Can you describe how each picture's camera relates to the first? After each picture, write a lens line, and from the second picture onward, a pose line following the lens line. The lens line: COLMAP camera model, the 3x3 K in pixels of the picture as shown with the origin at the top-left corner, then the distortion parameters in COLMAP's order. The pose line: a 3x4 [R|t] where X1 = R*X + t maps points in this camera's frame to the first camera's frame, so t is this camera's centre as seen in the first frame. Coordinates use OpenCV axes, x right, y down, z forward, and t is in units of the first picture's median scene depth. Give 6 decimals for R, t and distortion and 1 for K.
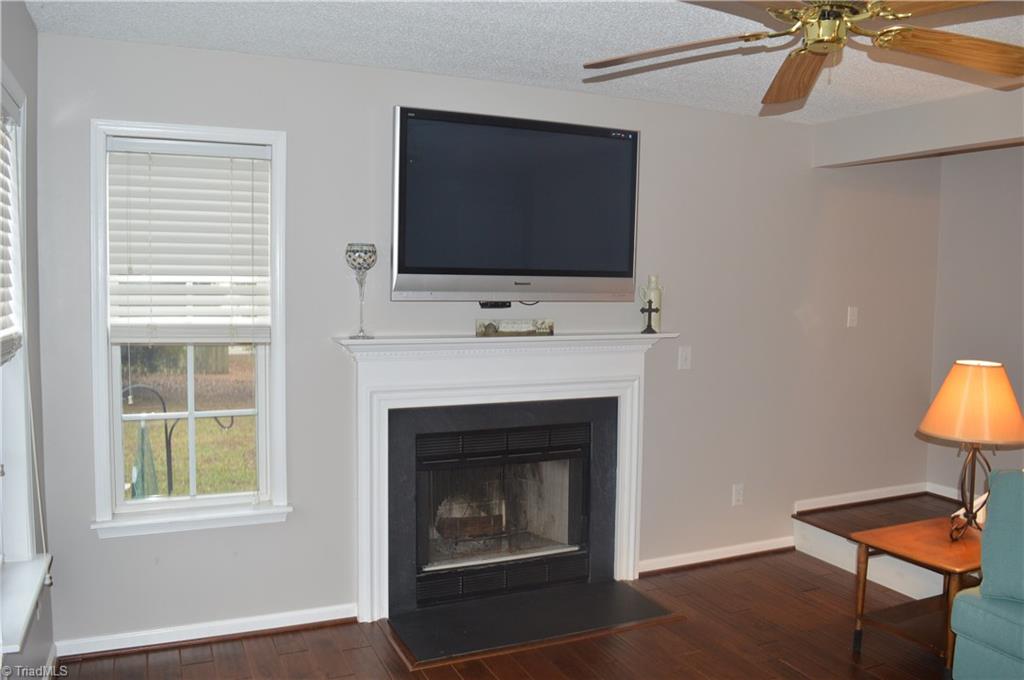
lens RADIAL K [[813.7, 0, 512.0], [0, 813.7, 340.0], [0, 0, 1]] dist [-0.067159, 0.002135]
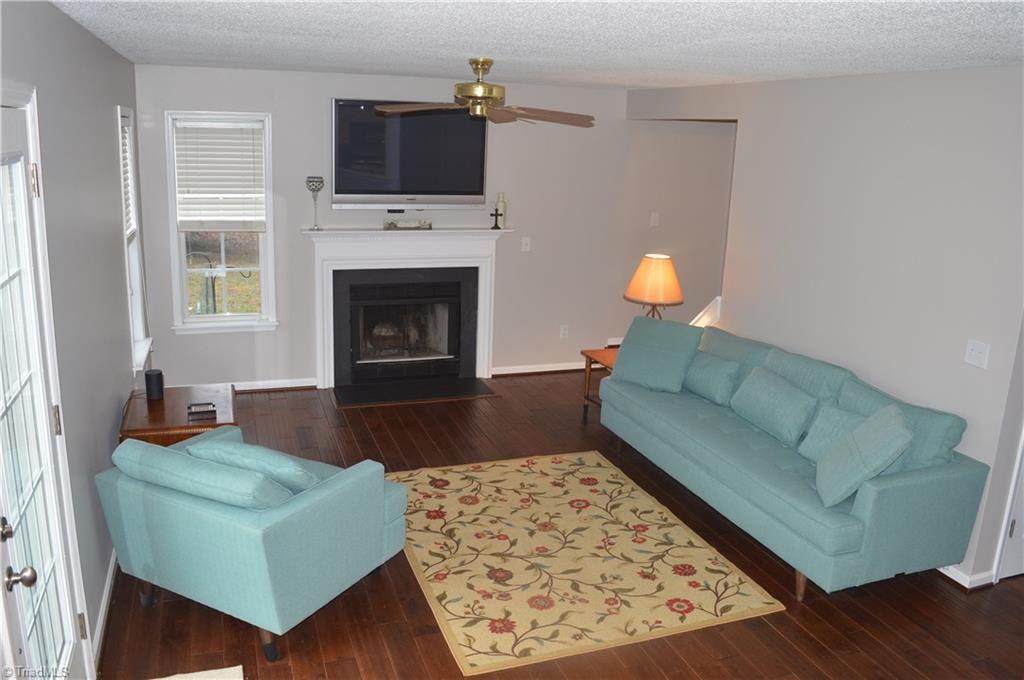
lens RADIAL K [[820.2, 0, 512.0], [0, 820.2, 340.0], [0, 0, 1]] dist [-0.075195, -0.009366]
pose [[0.997060, 0.043049, -0.063386, 0.348537], [-0.031495, 0.984393, 0.173141, -0.082841], [0.069850, -0.170636, 0.982855, -0.729054]]
